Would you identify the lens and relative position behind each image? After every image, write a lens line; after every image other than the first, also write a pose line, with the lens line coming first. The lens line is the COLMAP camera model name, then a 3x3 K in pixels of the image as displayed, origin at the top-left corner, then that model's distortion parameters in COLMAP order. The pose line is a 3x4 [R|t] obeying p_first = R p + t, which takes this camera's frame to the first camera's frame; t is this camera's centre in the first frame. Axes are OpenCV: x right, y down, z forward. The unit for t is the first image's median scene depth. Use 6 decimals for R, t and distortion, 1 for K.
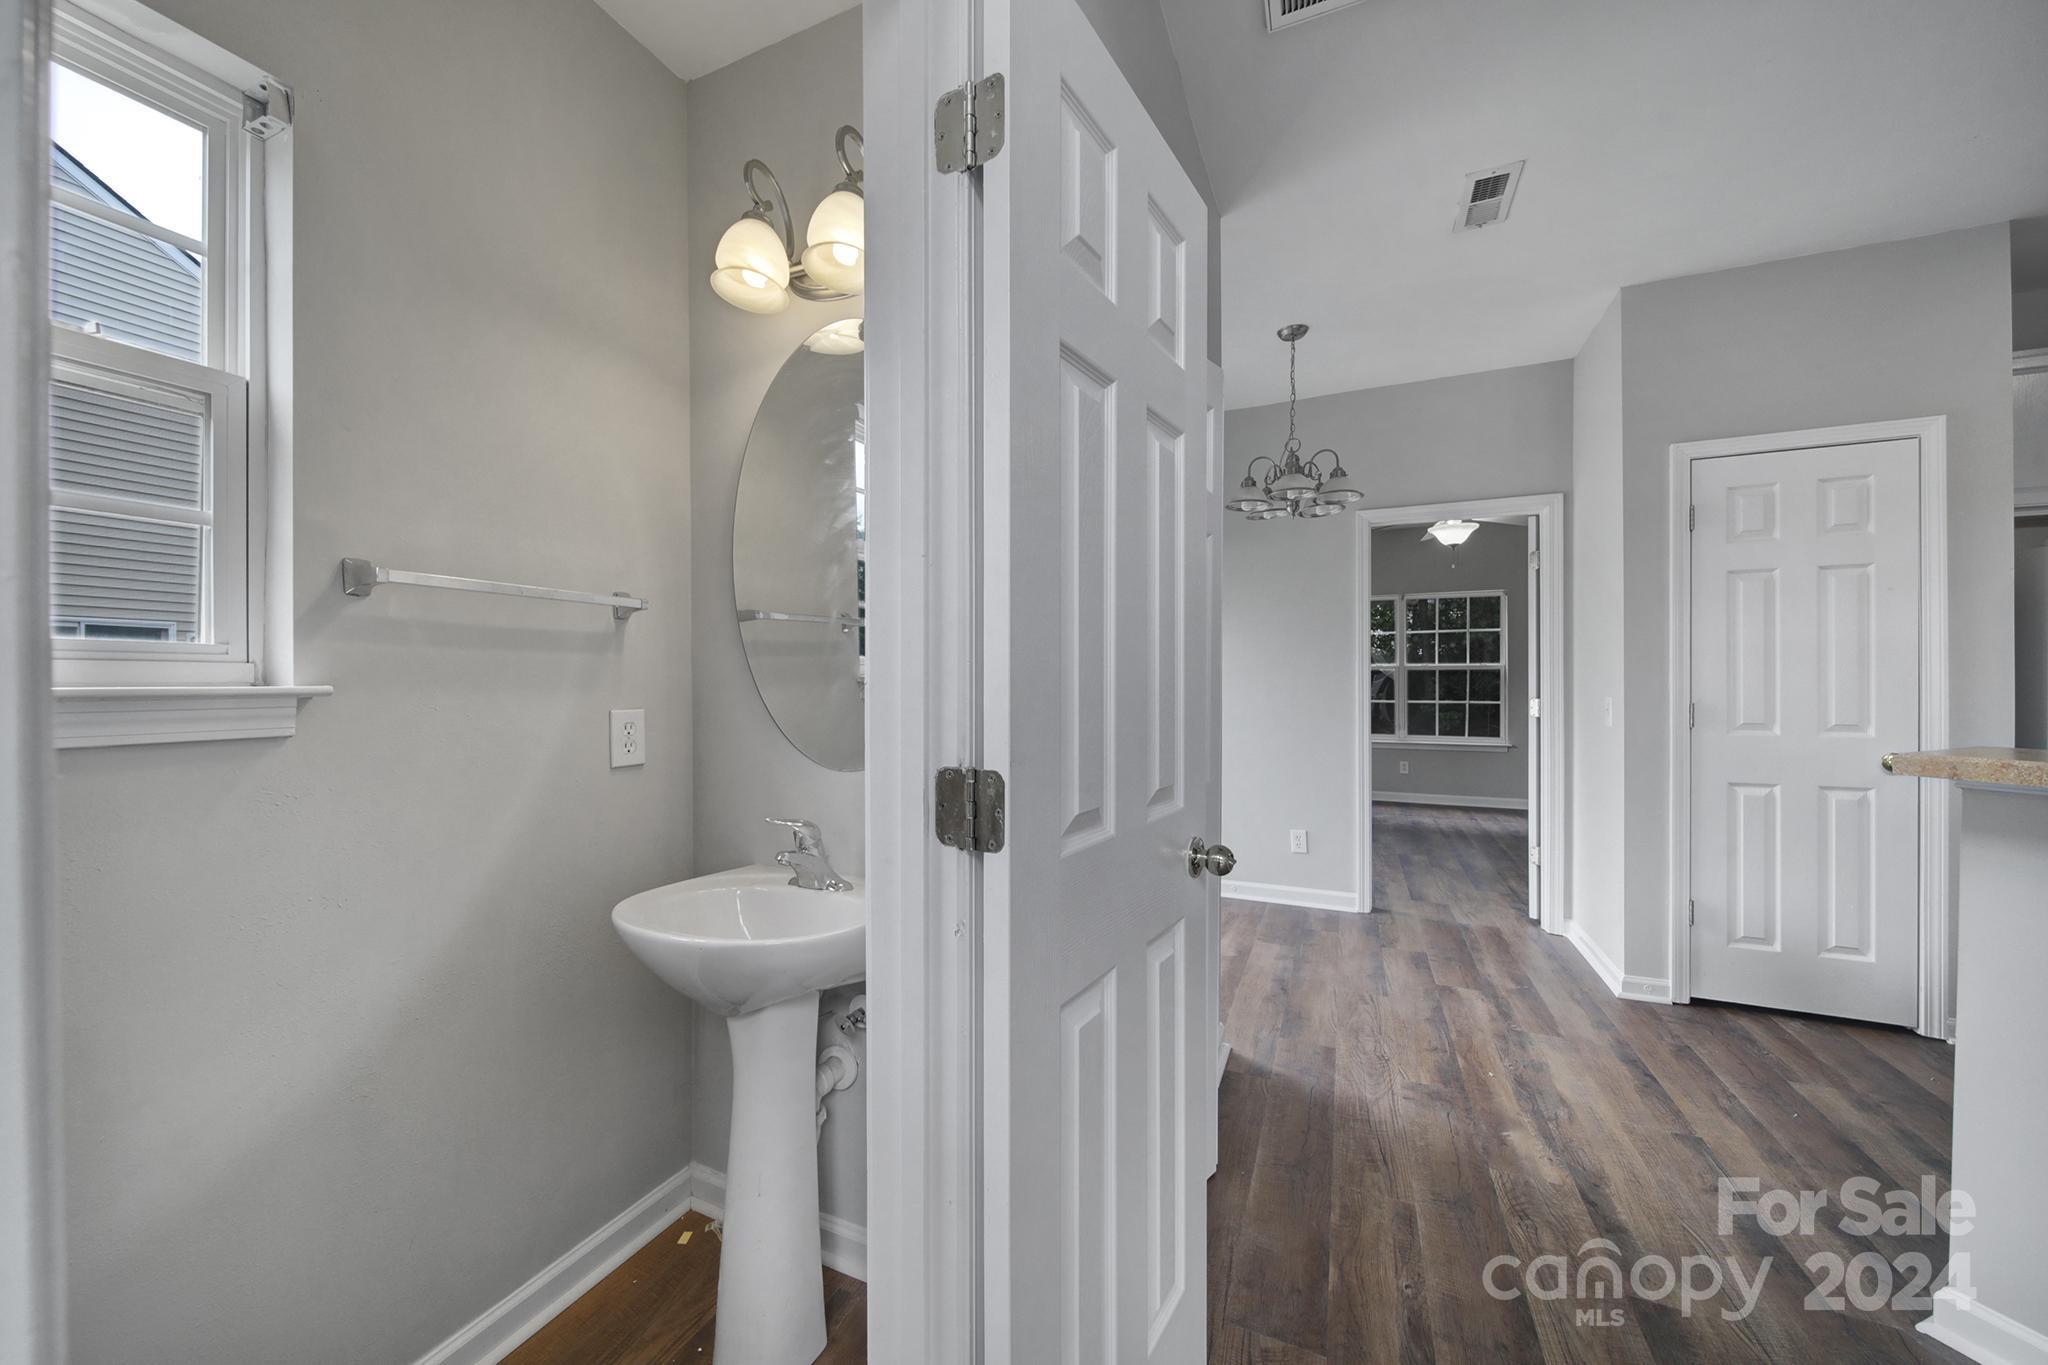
lens RADIAL K [[721.2, 0, 1017.4], [0, 721.2, 679.3], [0, 0, 1]] dist [-0.004092, -0.001033]
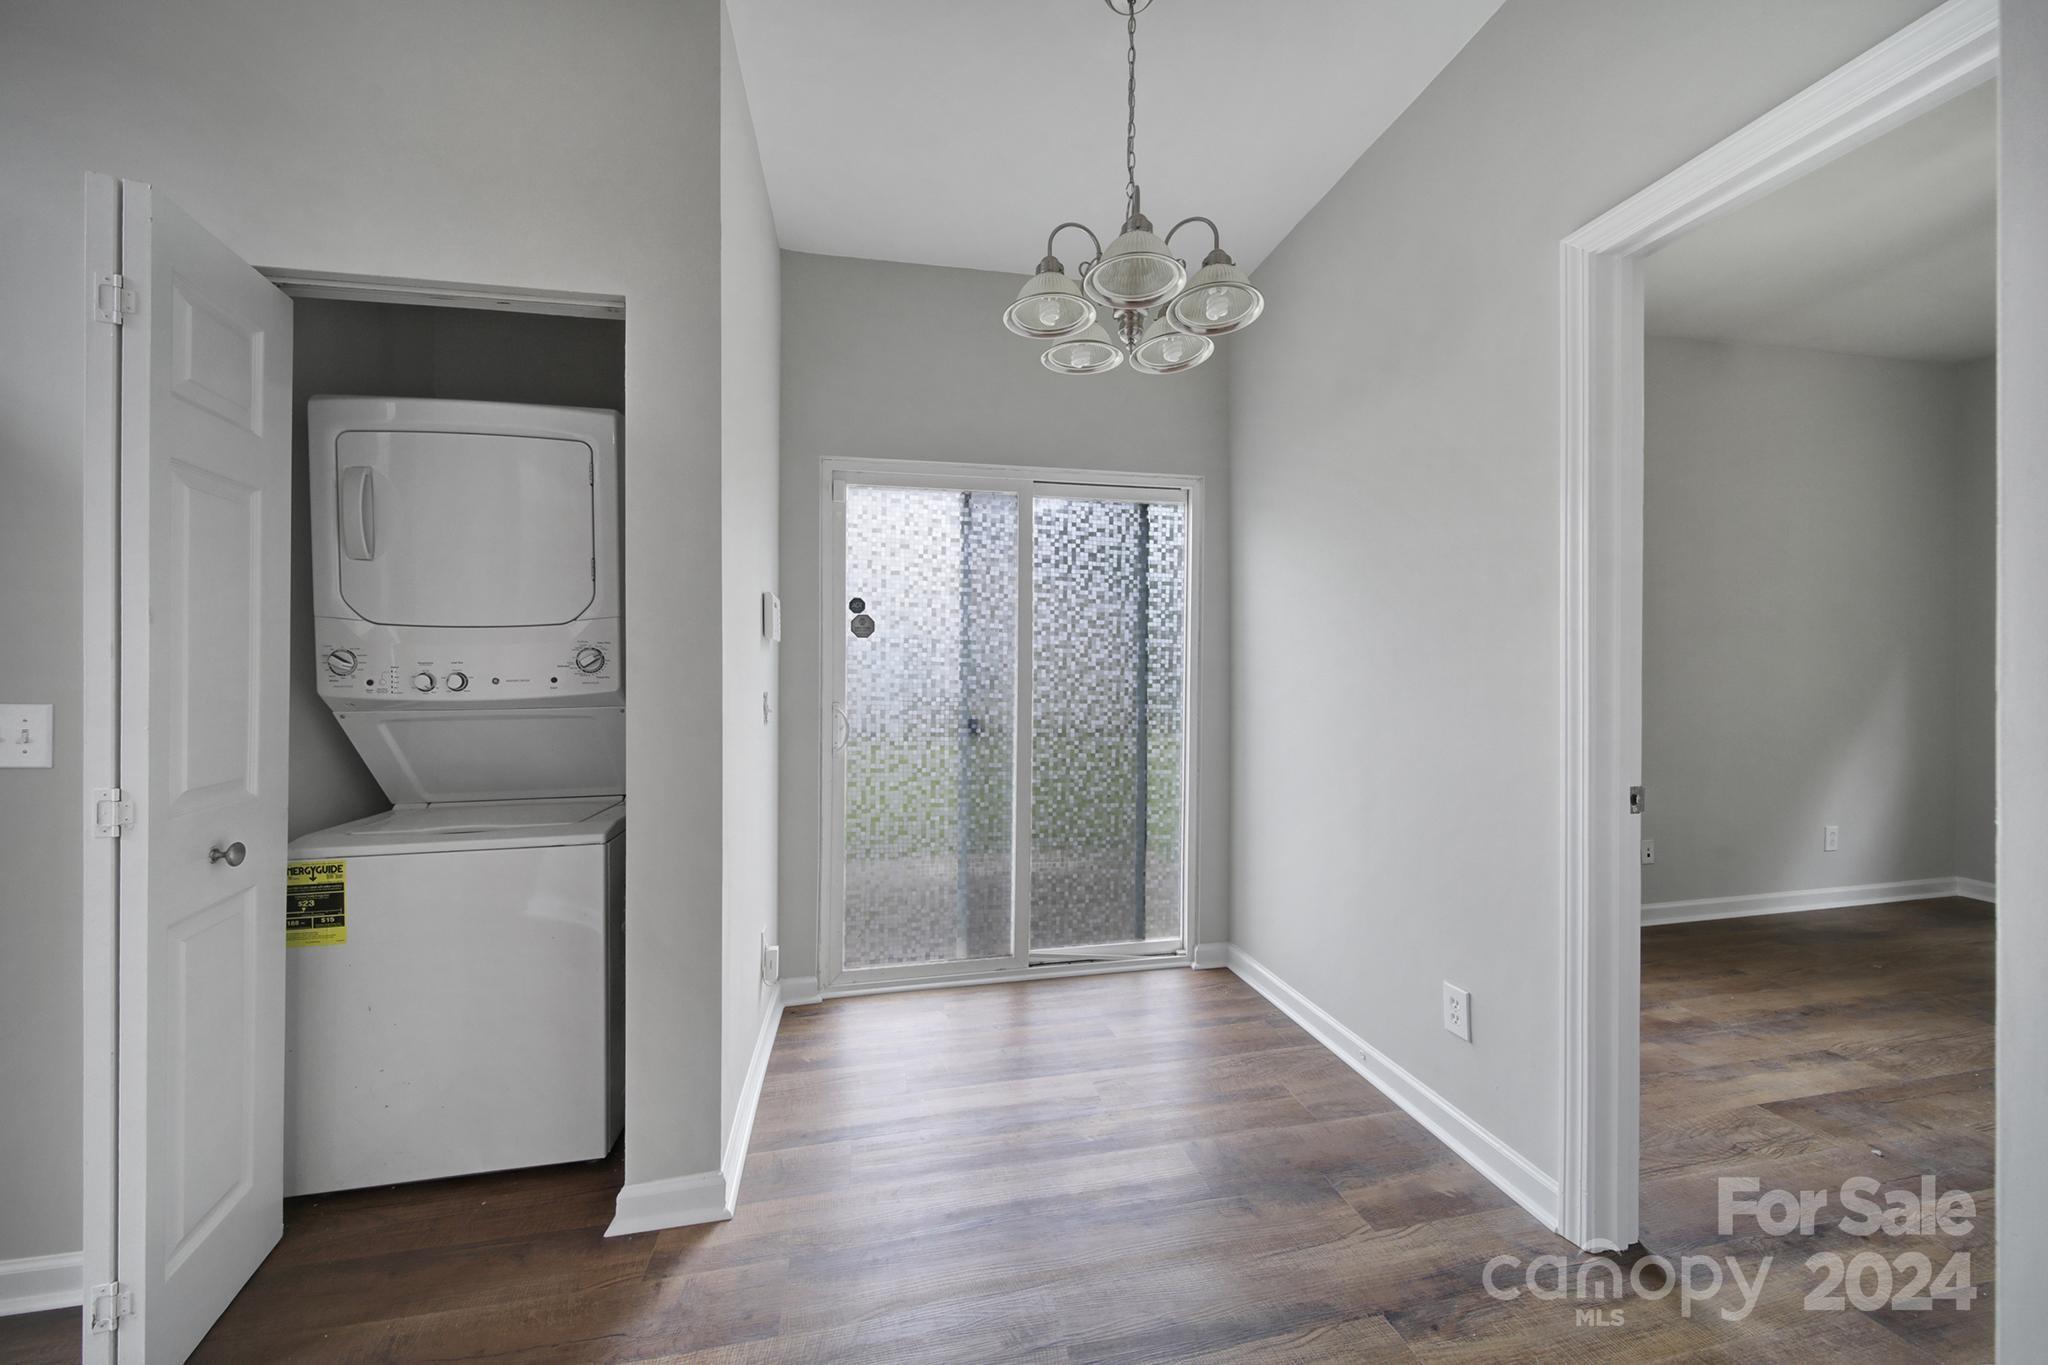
lens RADIAL K [[721.2, 0, 1024.8], [0, 721.2, 668.3], [0, 0, 1]] dist [-0.004092, -0.001033]
pose [[0.597435, 0.001550, -0.801916, 0.781826], [-0.001139, 0.999999, 0.001084, 0.003789], [0.801917, 0.000266, 0.597436, 0.650926]]
